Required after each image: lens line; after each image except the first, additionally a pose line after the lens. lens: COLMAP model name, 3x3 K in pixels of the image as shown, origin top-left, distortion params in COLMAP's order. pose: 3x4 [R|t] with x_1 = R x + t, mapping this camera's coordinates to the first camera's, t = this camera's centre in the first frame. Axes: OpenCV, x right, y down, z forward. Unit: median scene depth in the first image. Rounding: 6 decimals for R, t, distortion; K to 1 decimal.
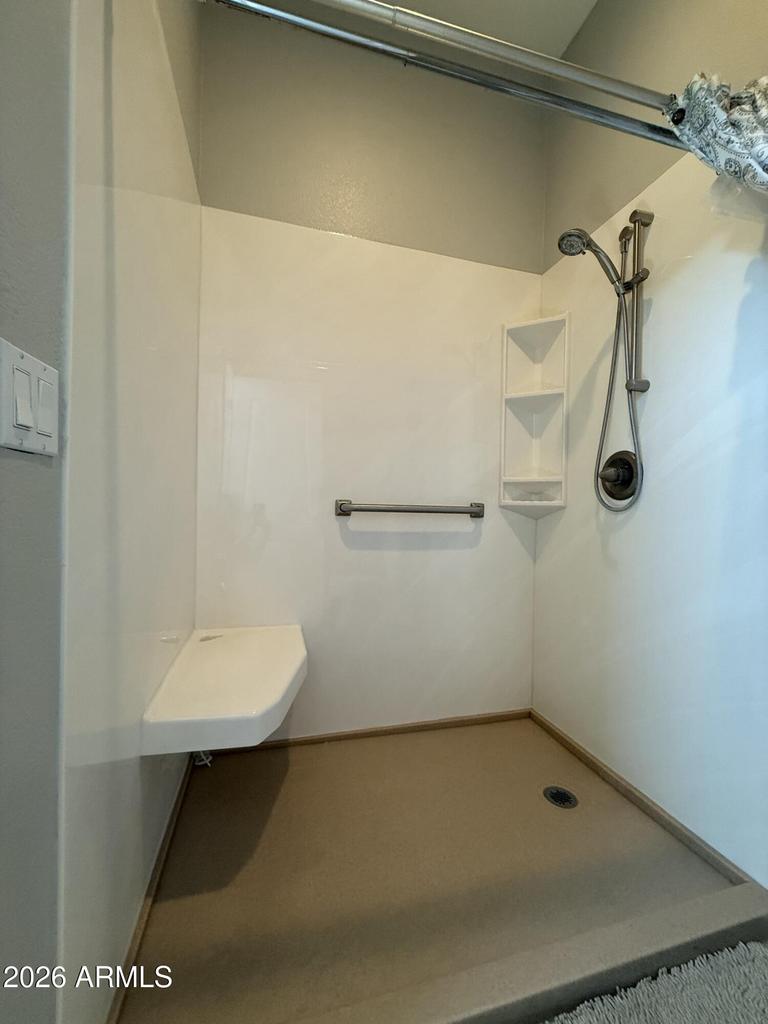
lens RADIAL K [[413.8, 0, 384.0], [0, 413.8, 512.0], [0, 0, 1]] dist [0.001287, -0.000353]
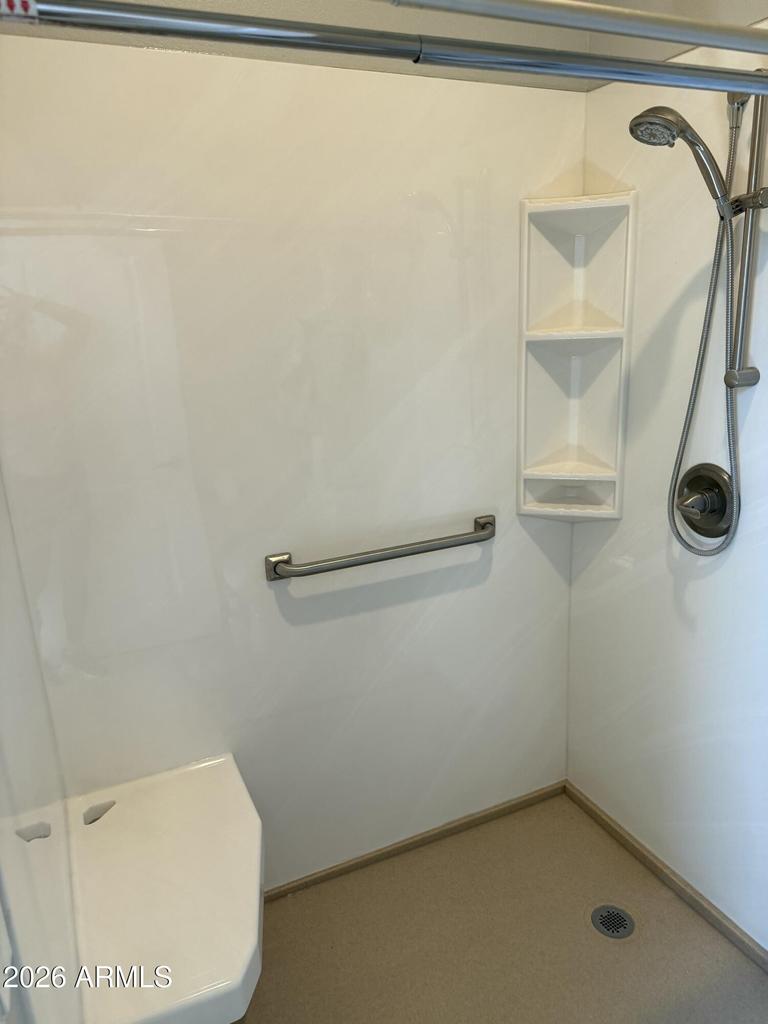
lens RADIAL K [[733.1, 0, 384.0], [0, 733.1, 512.0], [0, 0, 1]] dist [0.110761, -0.178949]
pose [[0.984847, -0.104318, 0.138545, -0.083613], [0.063522, 0.960330, 0.271534, -0.359394], [-0.161374, -0.258619, 0.952405, -0.038267]]
